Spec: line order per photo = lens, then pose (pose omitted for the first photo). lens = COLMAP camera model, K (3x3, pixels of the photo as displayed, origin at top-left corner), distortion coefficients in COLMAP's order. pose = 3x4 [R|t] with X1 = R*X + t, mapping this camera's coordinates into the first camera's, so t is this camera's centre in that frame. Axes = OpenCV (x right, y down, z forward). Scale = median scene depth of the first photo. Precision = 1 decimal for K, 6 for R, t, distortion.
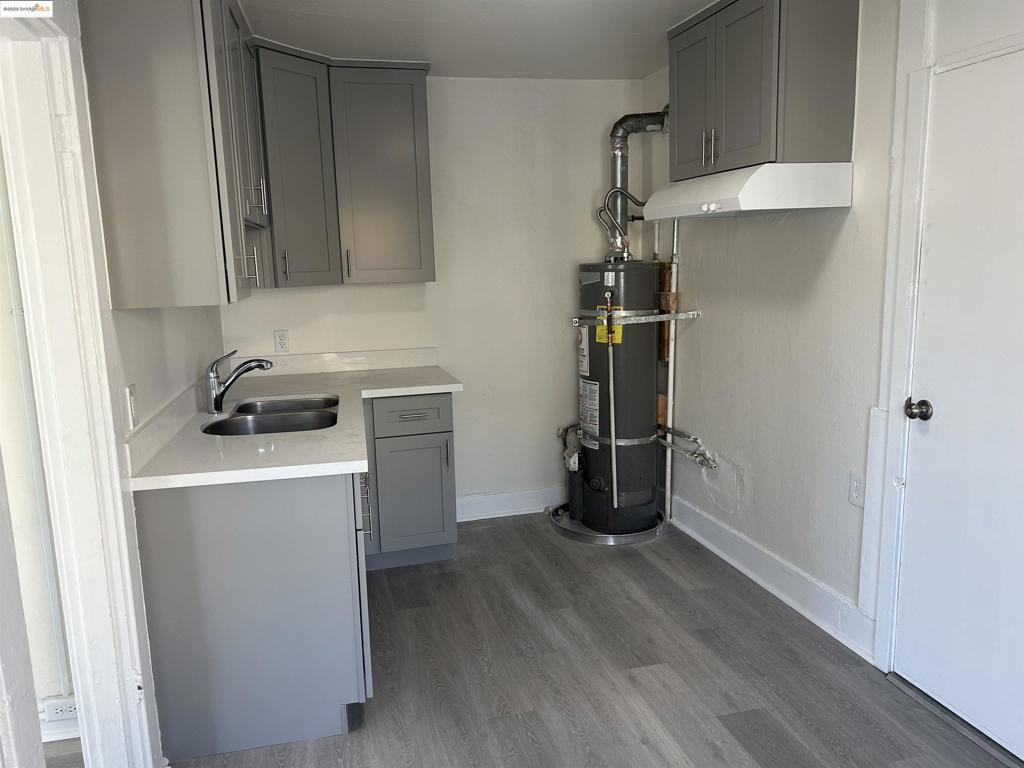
lens RADIAL K [[769.9, 0, 488.0], [0, 769.9, 379.7], [0, 0, 1]] dist [0.053274, -0.037217]
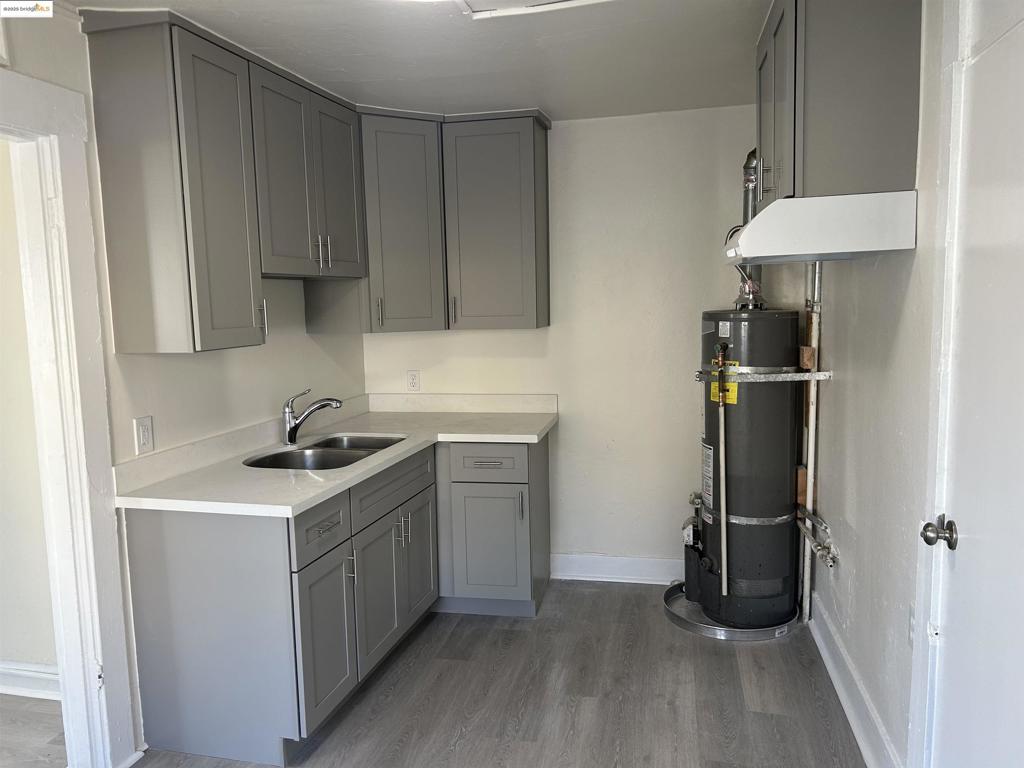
lens RADIAL K [[769.9, 0, 512.0], [0, 769.9, 384.2], [0, 0, 1]] dist [0.053274, -0.037217]
pose [[0.891542, 0.056149, -0.449443, 0.340160], [-0.071160, 0.997327, -0.016560, -0.037847], [0.447312, 0.046746, 0.893155, 0.116957]]
